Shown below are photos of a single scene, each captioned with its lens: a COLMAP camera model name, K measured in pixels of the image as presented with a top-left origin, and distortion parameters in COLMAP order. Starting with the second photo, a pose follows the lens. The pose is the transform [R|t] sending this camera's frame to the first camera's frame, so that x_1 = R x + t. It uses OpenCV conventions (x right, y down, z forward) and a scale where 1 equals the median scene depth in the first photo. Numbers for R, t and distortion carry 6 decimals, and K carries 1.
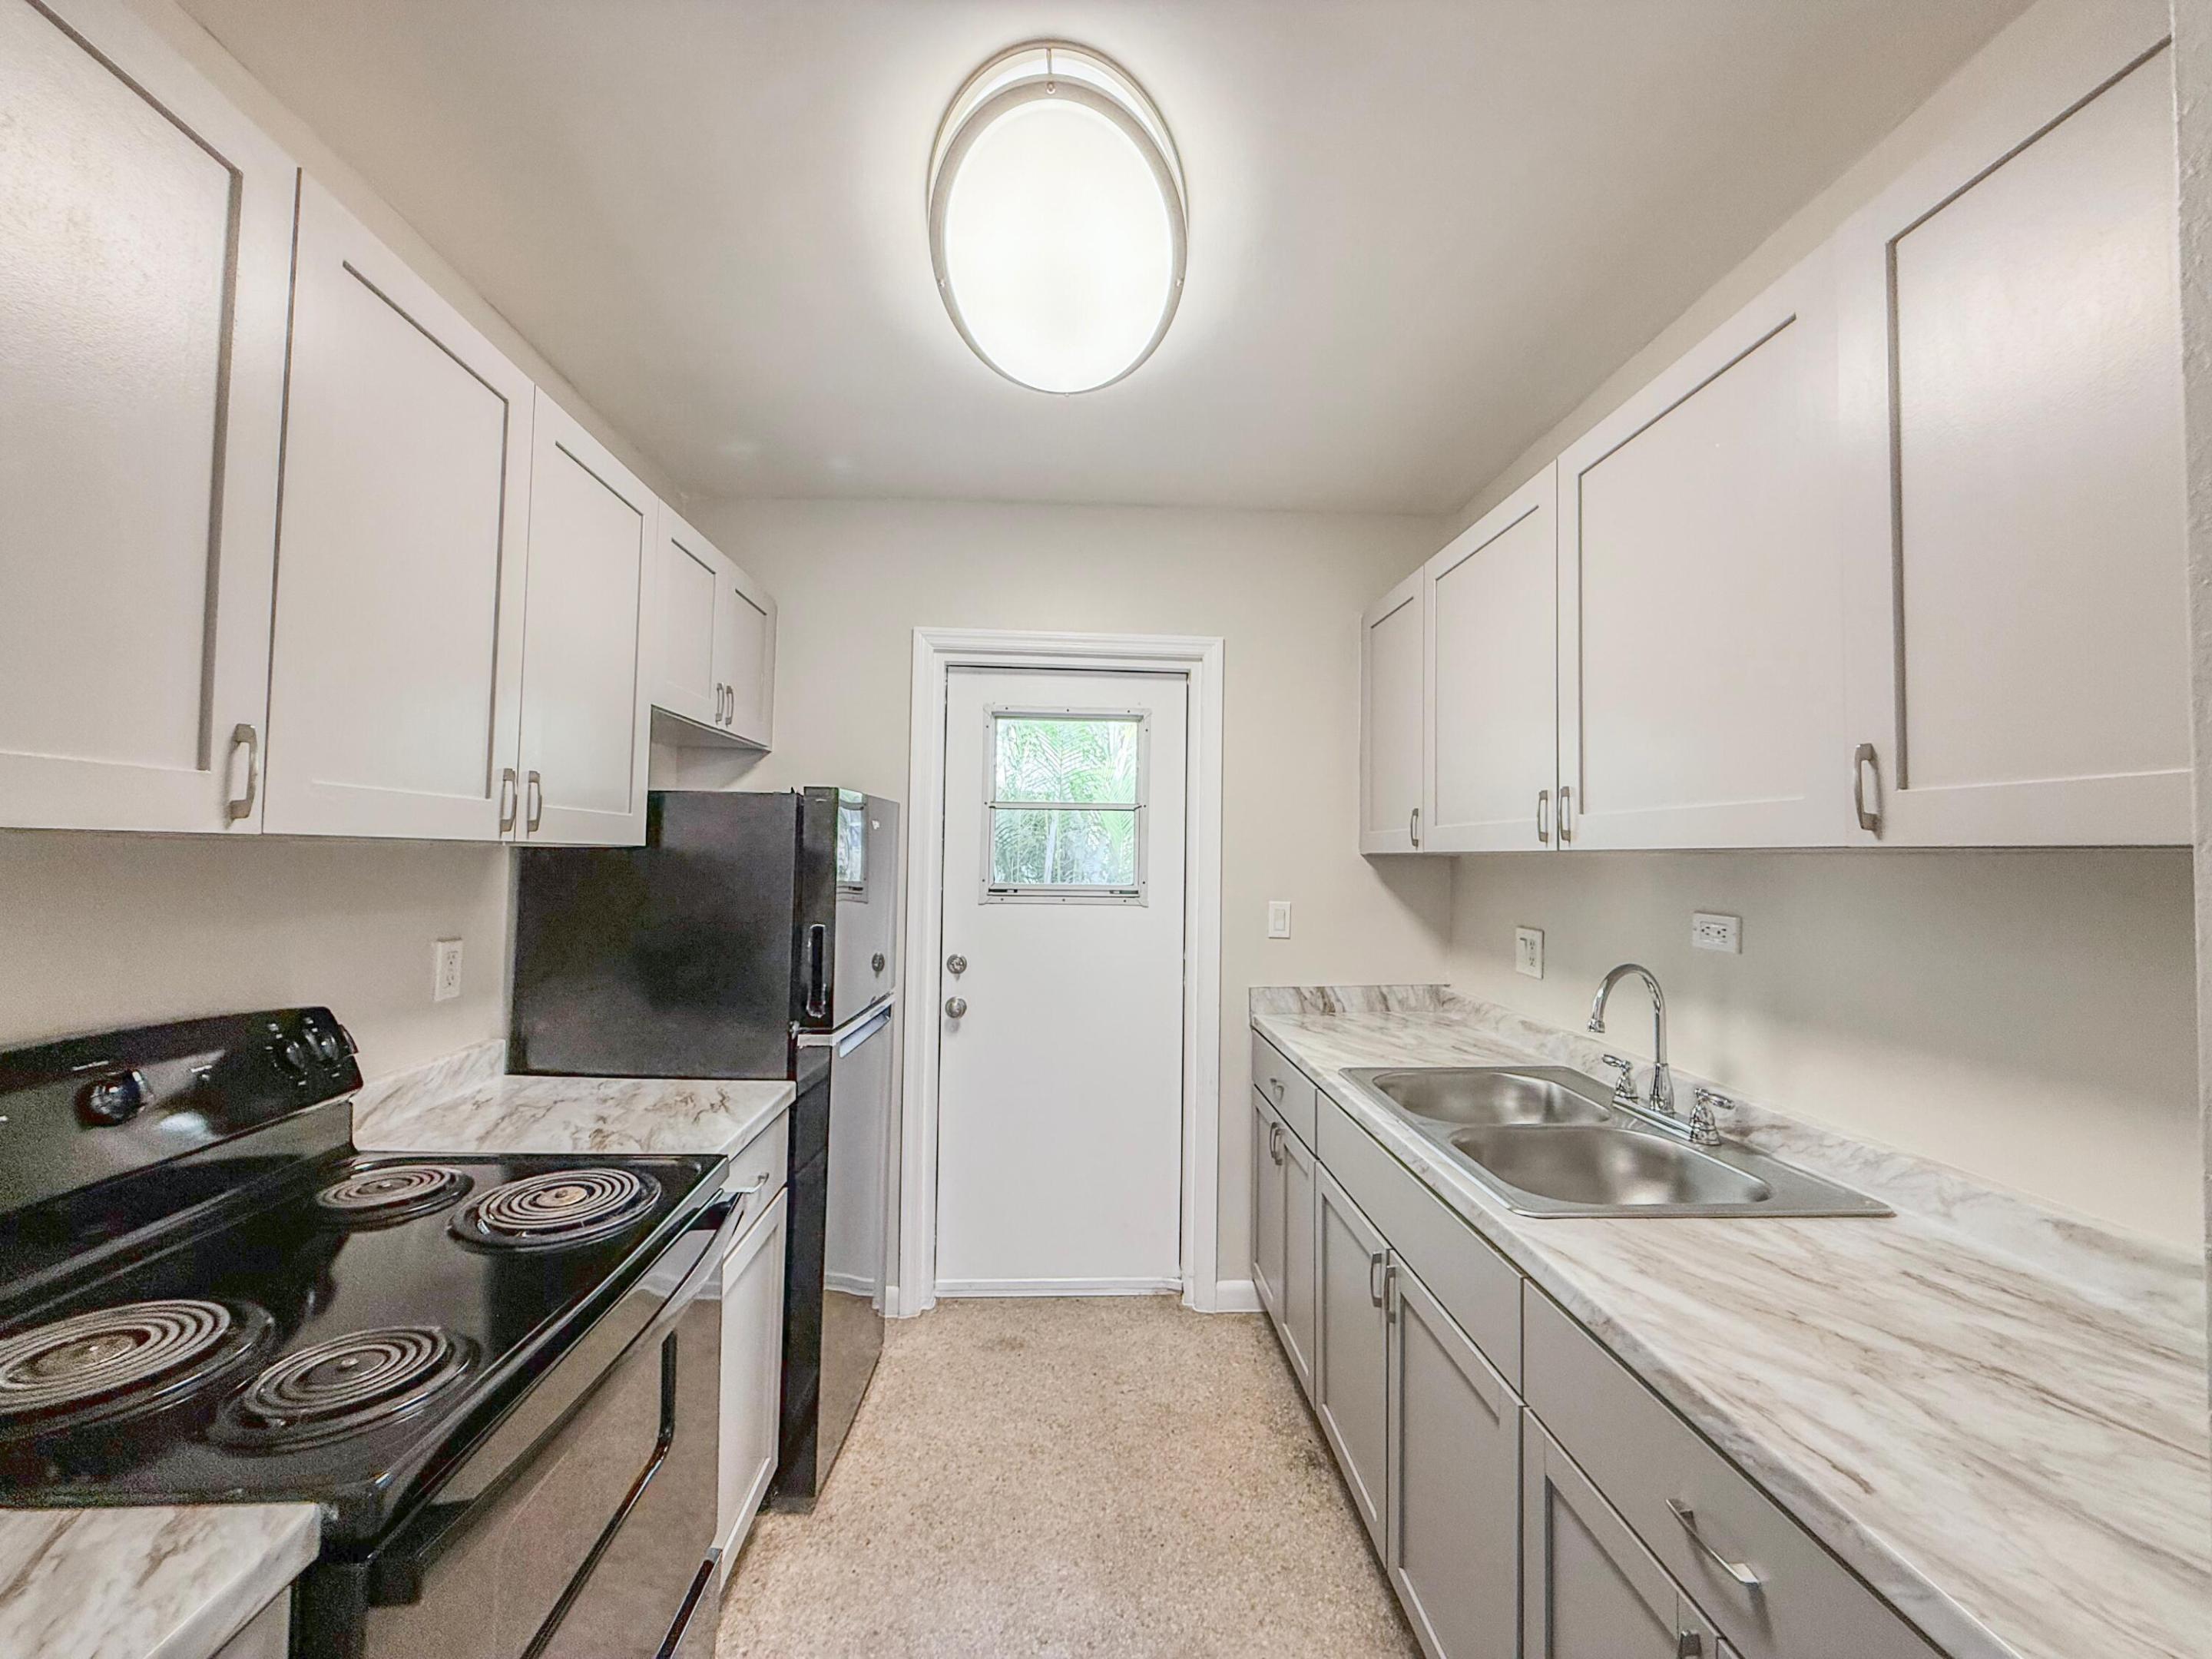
lens RADIAL K [[876.3, 0, 1106.0], [0, 876.3, 829.5], [0, 0, 1]] dist [0.000668, 0.000323]
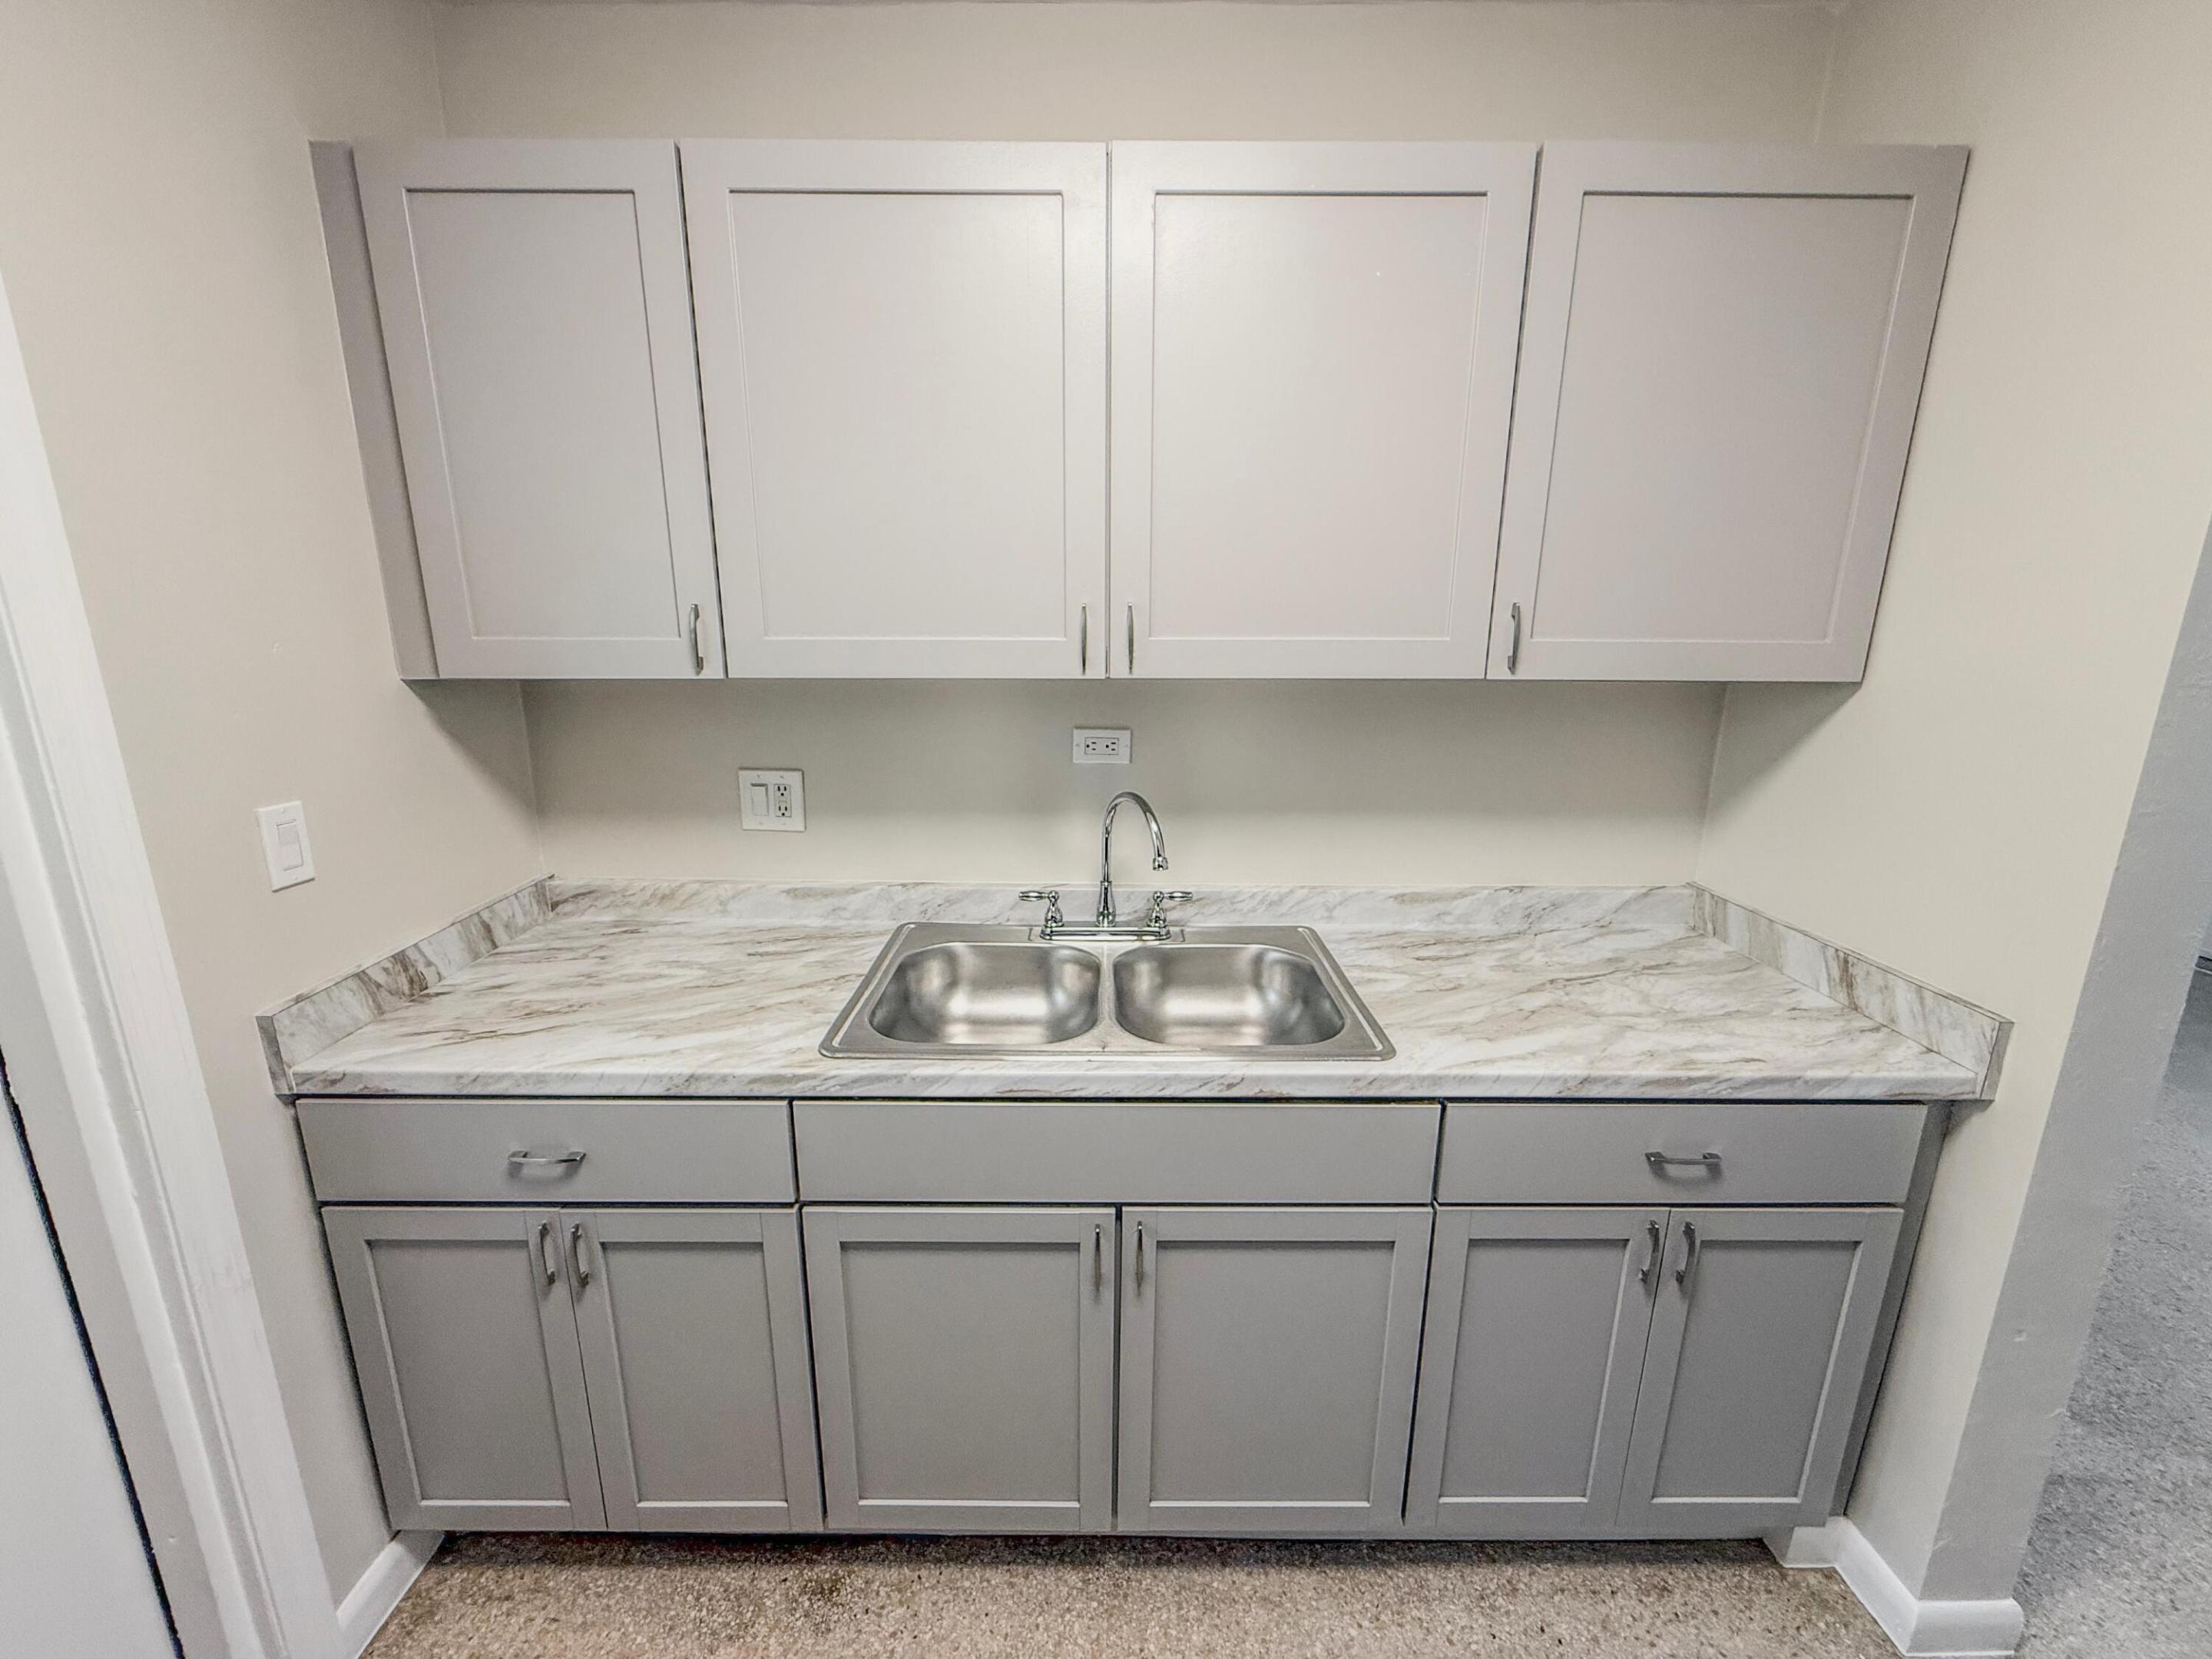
lens RADIAL K [[876.3, 0, 1106.0], [0, 876.3, 829.5], [0, 0, 1]] dist [0.000668, 0.000323]
pose [[0.048406, -0.238972, 0.969819, -0.363278], [-0.032347, 0.970073, 0.240649, -0.040976], [-0.998304, -0.043019, 0.039227, 1.013930]]
